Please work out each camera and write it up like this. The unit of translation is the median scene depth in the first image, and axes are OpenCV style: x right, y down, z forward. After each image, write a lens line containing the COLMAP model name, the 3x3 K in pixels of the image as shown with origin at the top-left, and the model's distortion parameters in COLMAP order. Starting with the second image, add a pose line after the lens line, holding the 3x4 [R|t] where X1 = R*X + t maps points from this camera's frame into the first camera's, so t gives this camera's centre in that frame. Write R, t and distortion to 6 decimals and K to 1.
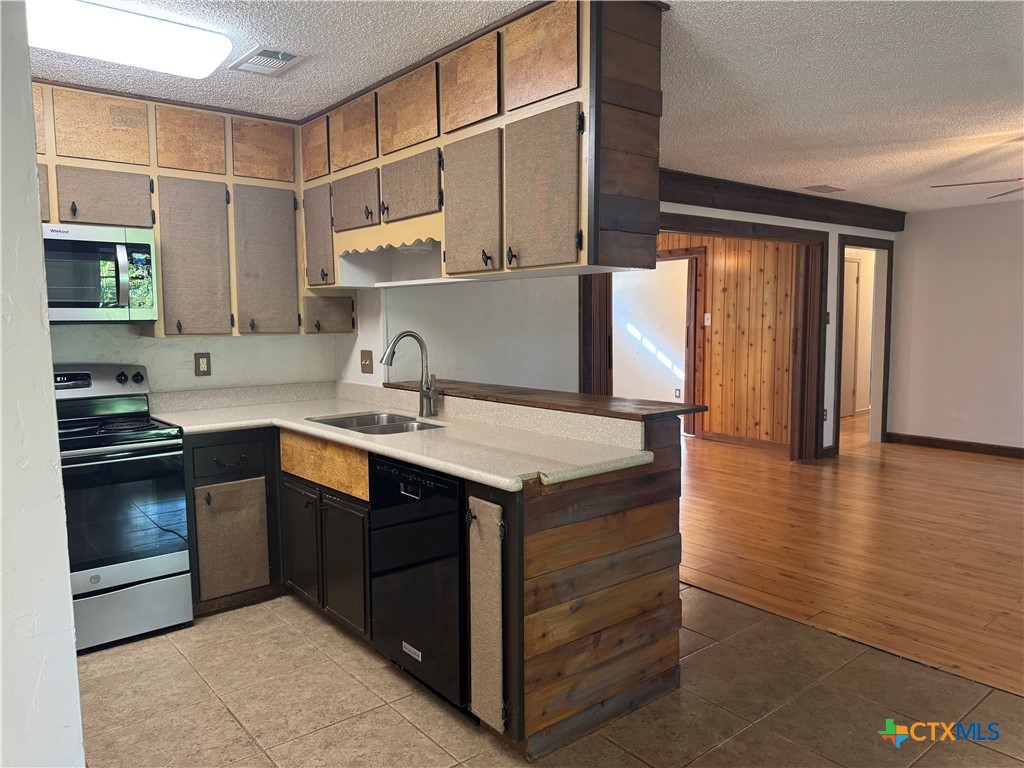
lens RADIAL K [[722.1, 0, 522.1], [0, 722.1, 386.7], [0, 0, 1]] dist [0.039810, -0.041690]
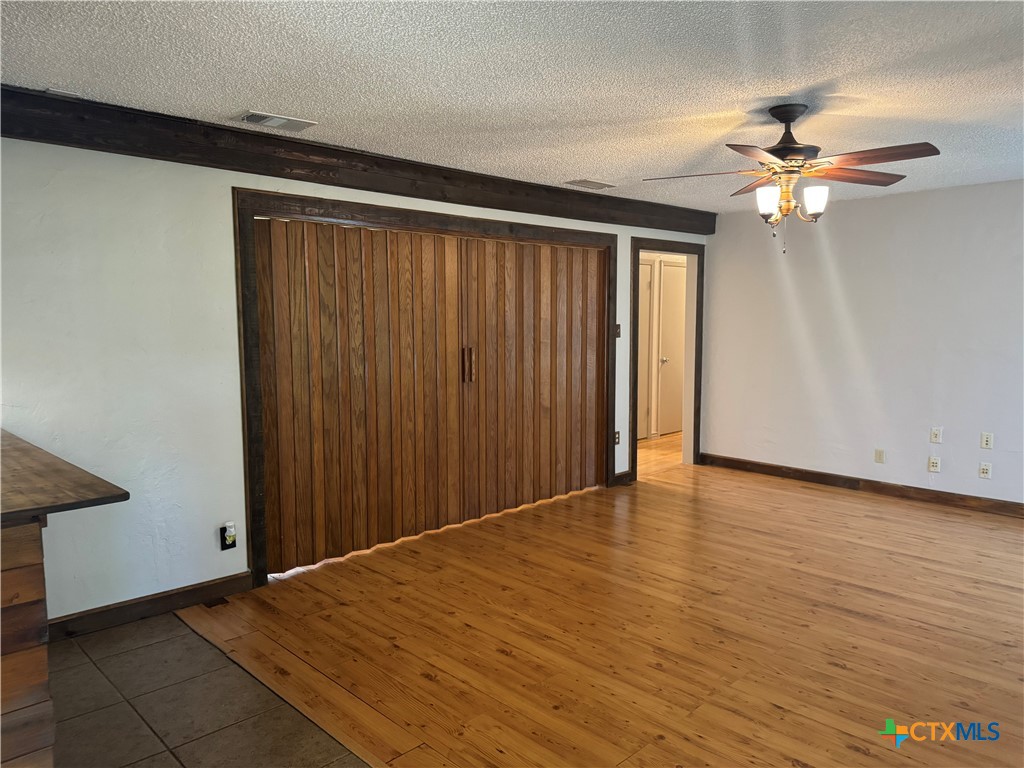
lens RADIAL K [[722.1, 0, 515.9], [0, 722.1, 378.6], [0, 0, 1]] dist [0.039810, -0.041690]
pose [[0.996344, 0.001955, 0.085414, 0.250762], [-0.001537, 0.999987, -0.004958, -0.034464], [-0.085422, 0.004808, 0.996333, 0.141888]]
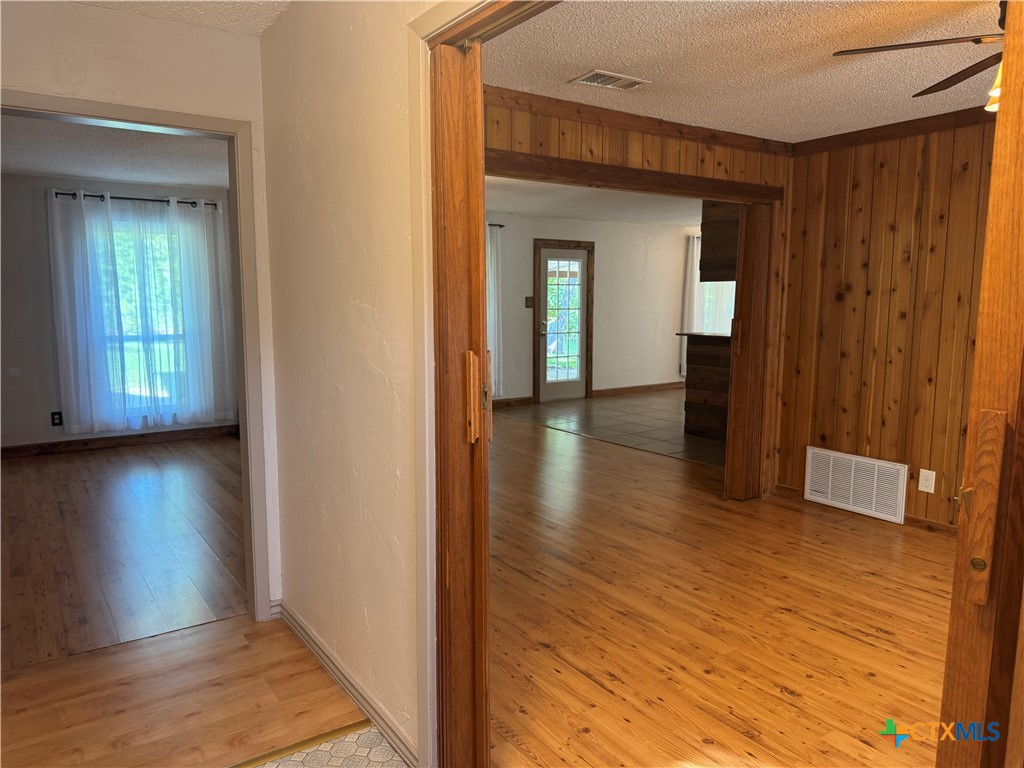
lens RADIAL K [[722.1, 0, 514.7], [0, 722.1, 386.2], [0, 0, 1]] dist [0.039810, -0.041690]
pose [[-0.996137, 0.000136, 0.087808, 0.275506], [0.018999, 0.976642, 0.214032, -0.164136], [-0.085728, 0.214874, -0.972872, 1.672495]]
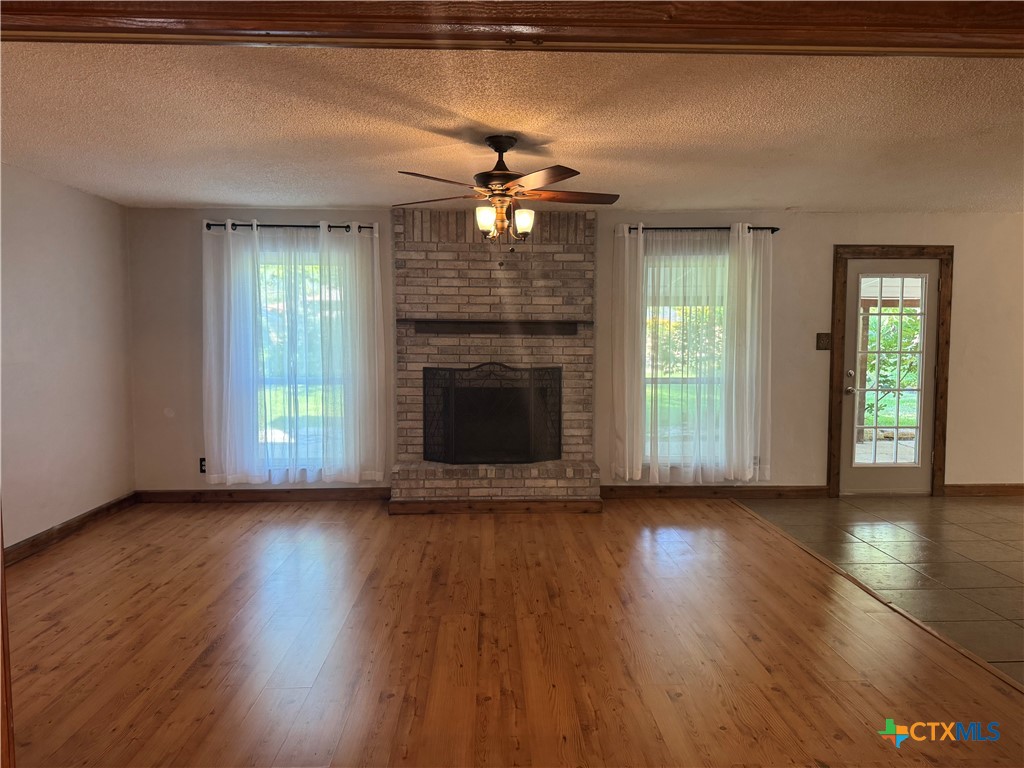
lens RADIAL K [[722.1, 0, 511.2], [0, 722.1, 380.2], [0, 0, 1]] dist [0.039810, -0.041690]
pose [[-0.789599, -0.025631, 0.613087, 0.098911], [0.067486, 0.989439, 0.128279, -0.115372], [-0.609900, 0.142664, -0.779531, 1.199948]]
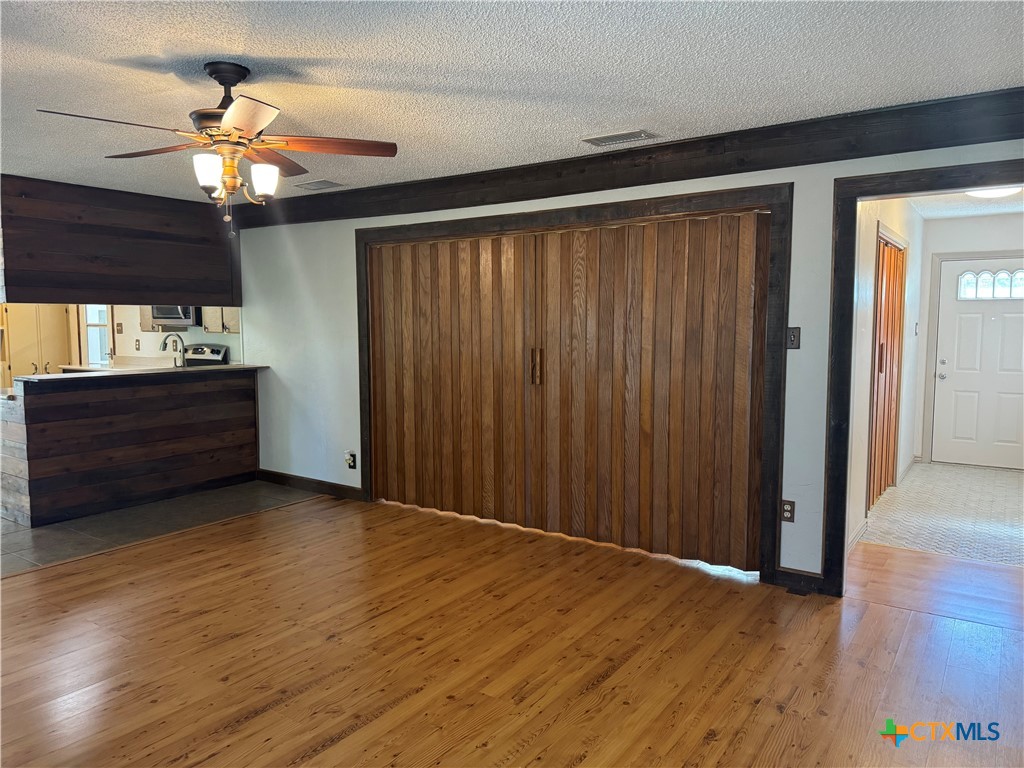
lens RADIAL K [[722.1, 0, 511.0], [0, 722.1, 388.9], [0, 0, 1]] dist [0.039810, -0.041690]
pose [[0.267572, 0.102977, -0.958019, 1.031984], [-0.092746, 0.992408, 0.080770, -0.092156], [0.959064, 0.067241, 0.275091, 0.738318]]
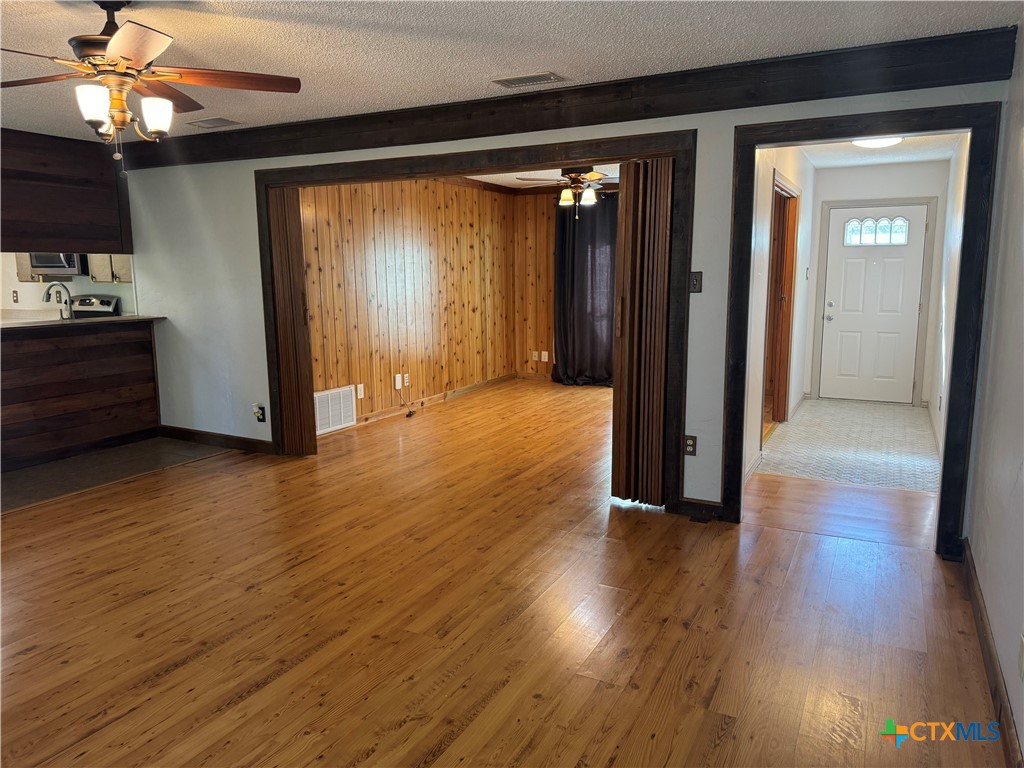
lens RADIAL K [[722.1, 0, 512.0], [0, 722.1, 385.8], [0, 0, 1]] dist [0.039810, -0.041690]
pose [[0.385960, 0.156754, -0.909100, 1.036767], [-0.084577, 0.987320, 0.134334, -0.088648], [0.918630, 0.025042, 0.394324, 0.733189]]
